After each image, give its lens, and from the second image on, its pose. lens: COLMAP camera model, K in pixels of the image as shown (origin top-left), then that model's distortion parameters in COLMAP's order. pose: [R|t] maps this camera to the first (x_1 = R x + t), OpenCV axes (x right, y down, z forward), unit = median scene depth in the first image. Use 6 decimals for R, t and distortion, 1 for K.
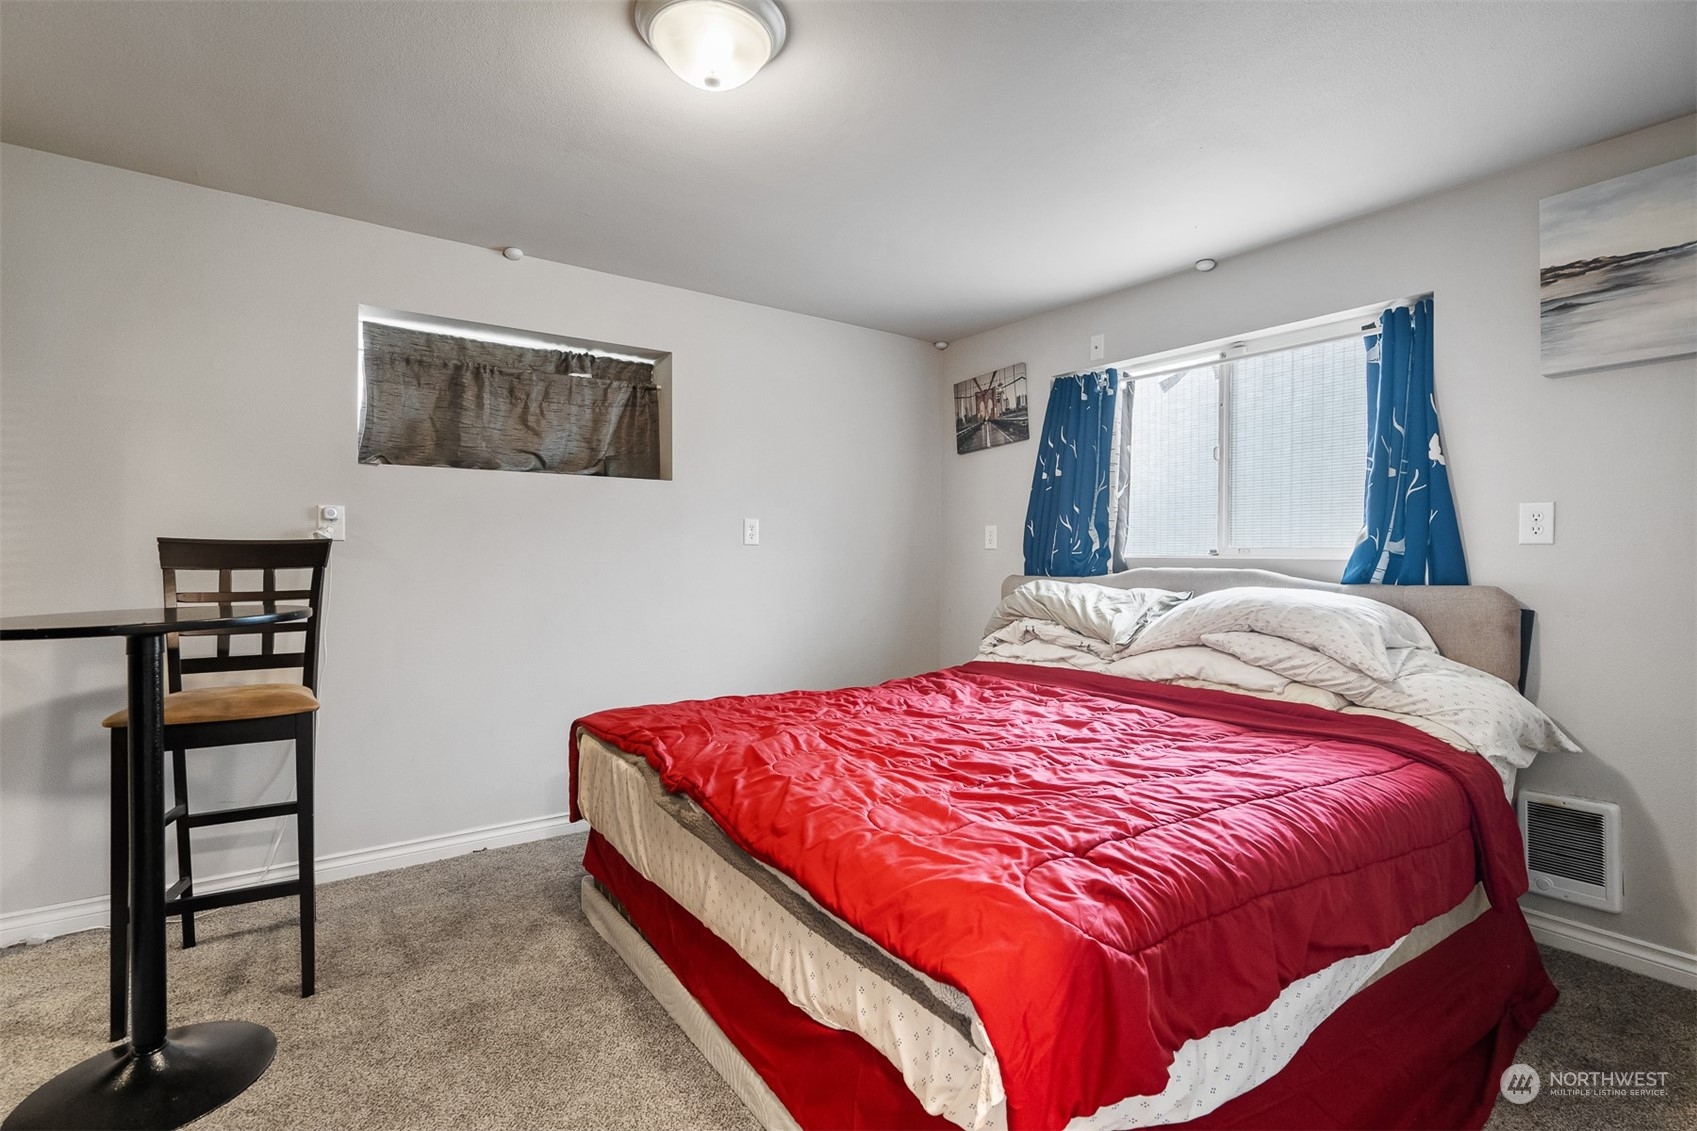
lens RADIAL K [[789.1, 0, 849.5], [0, 789.1, 552.7], [0, 0, 1]] dist [-0.001844, -0.000076]
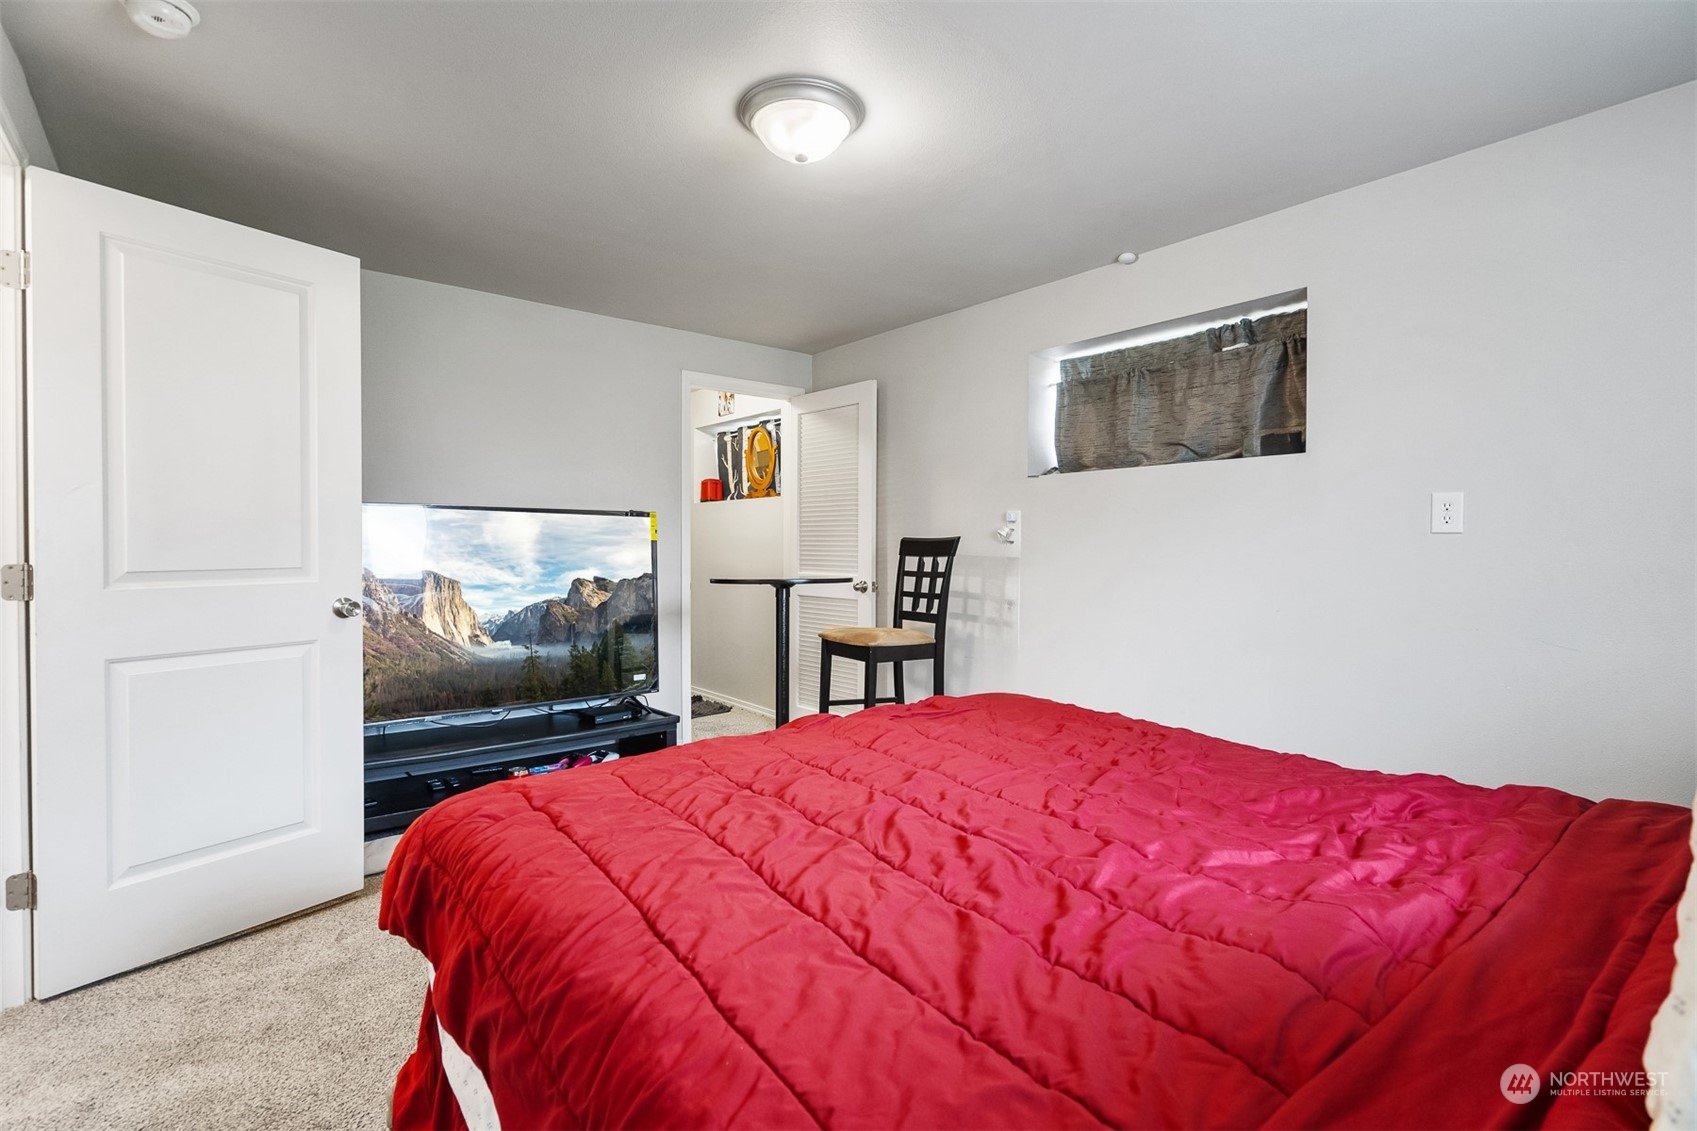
lens RADIAL K [[789.1, 0, 849.5], [0, 789.1, 552.7], [0, 0, 1]] dist [-0.001844, -0.000076]
pose [[0.060468, 0.001861, -0.998168, 0.544095], [-0.004316, 0.999989, 0.001603, 0.007902], [0.998161, 0.004211, 0.060476, 0.533069]]
